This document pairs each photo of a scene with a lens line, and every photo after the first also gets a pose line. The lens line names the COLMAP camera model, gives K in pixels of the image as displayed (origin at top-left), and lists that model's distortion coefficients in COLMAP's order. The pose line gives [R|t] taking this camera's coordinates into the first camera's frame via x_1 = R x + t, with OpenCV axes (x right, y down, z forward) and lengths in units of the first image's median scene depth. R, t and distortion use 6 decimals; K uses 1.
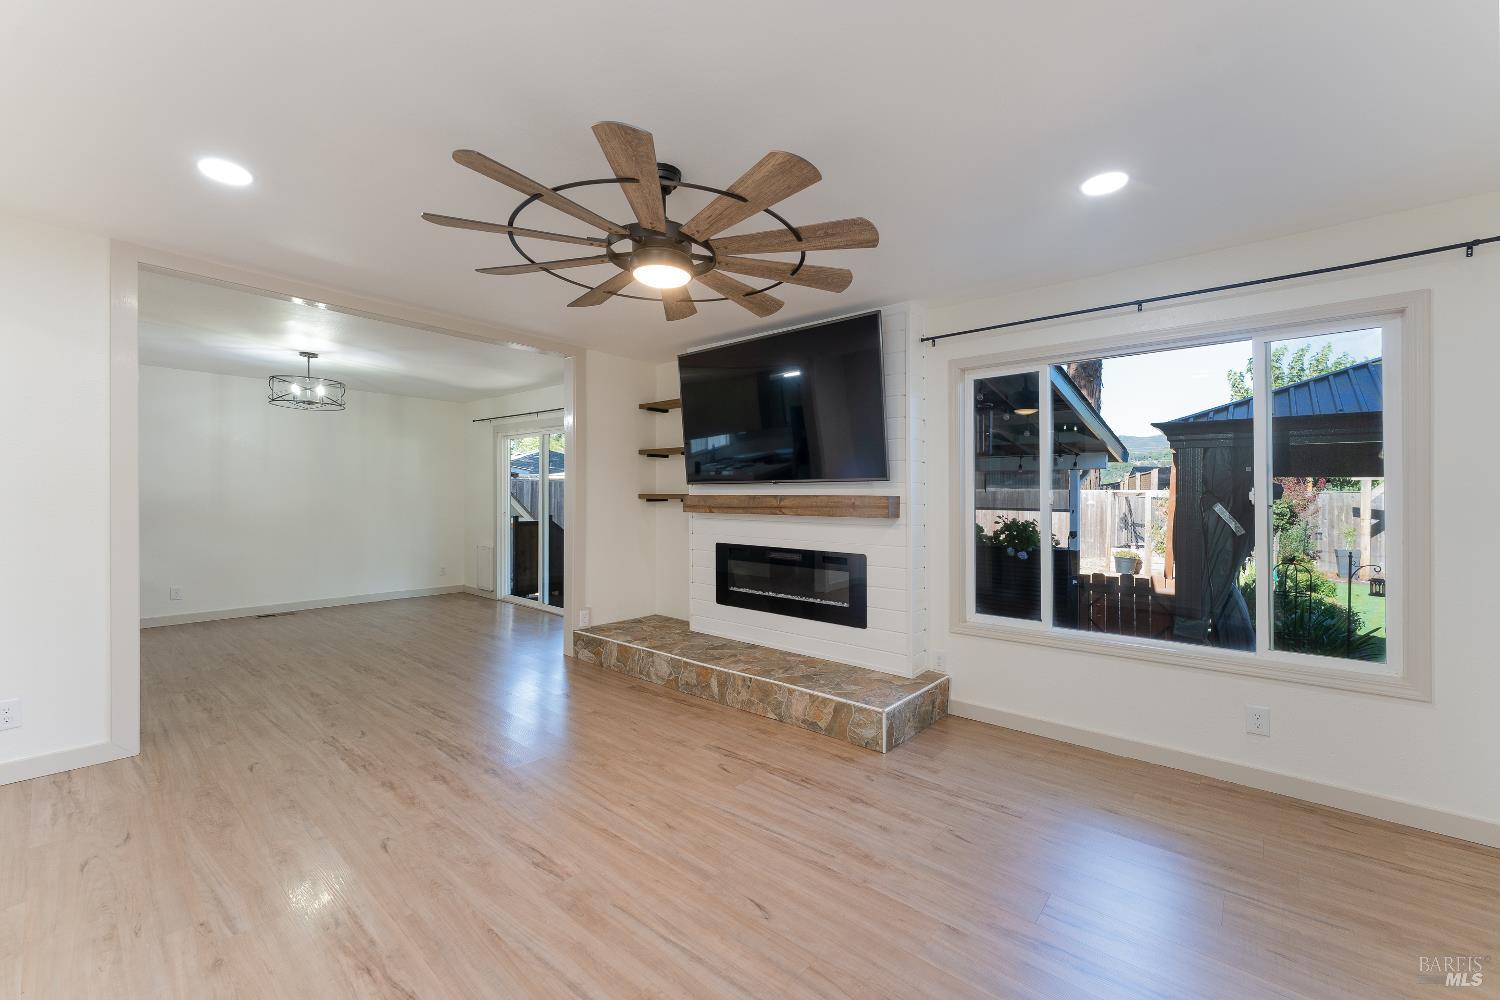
lens RADIAL K [[590.7, 0, 748.5], [0, 590.7, 510.0], [0, 0, 1]] dist [-0.000102, -0.000300]
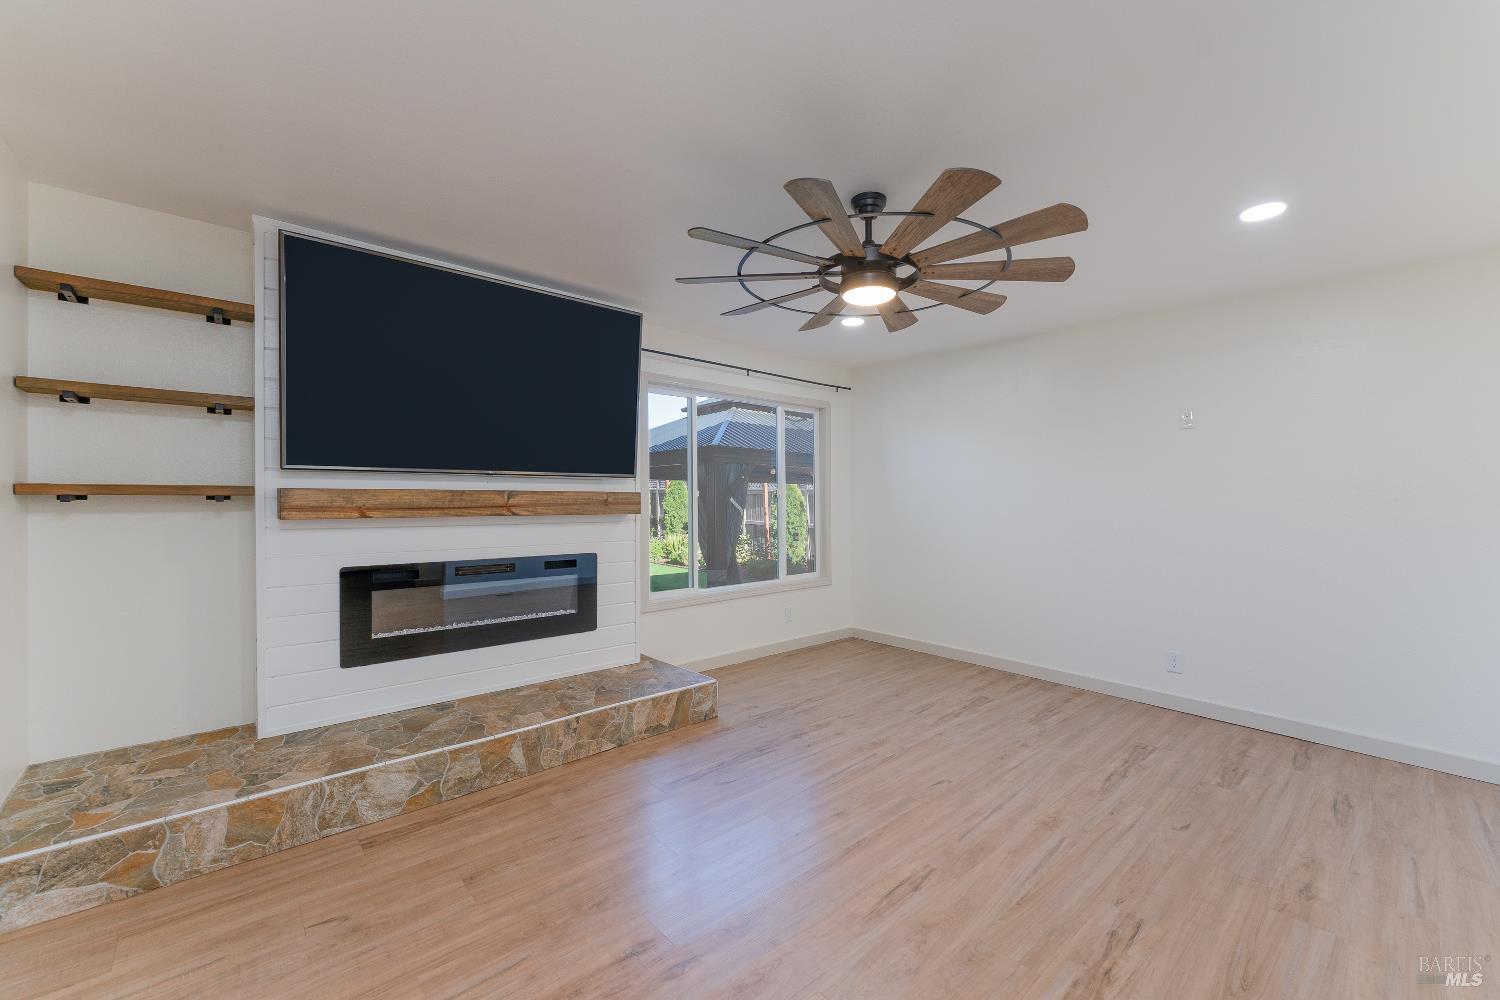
lens RADIAL K [[600.5, 0, 747.9], [0, 600.5, 498.5], [0, 0, 1]] dist [0.000532, -0.000110]
pose [[0.145203, -0.012686, 0.989321, -0.764477], [0.010666, 0.999880, 0.011256, -0.022659], [-0.989344, 0.008918, 0.145320, 0.637326]]
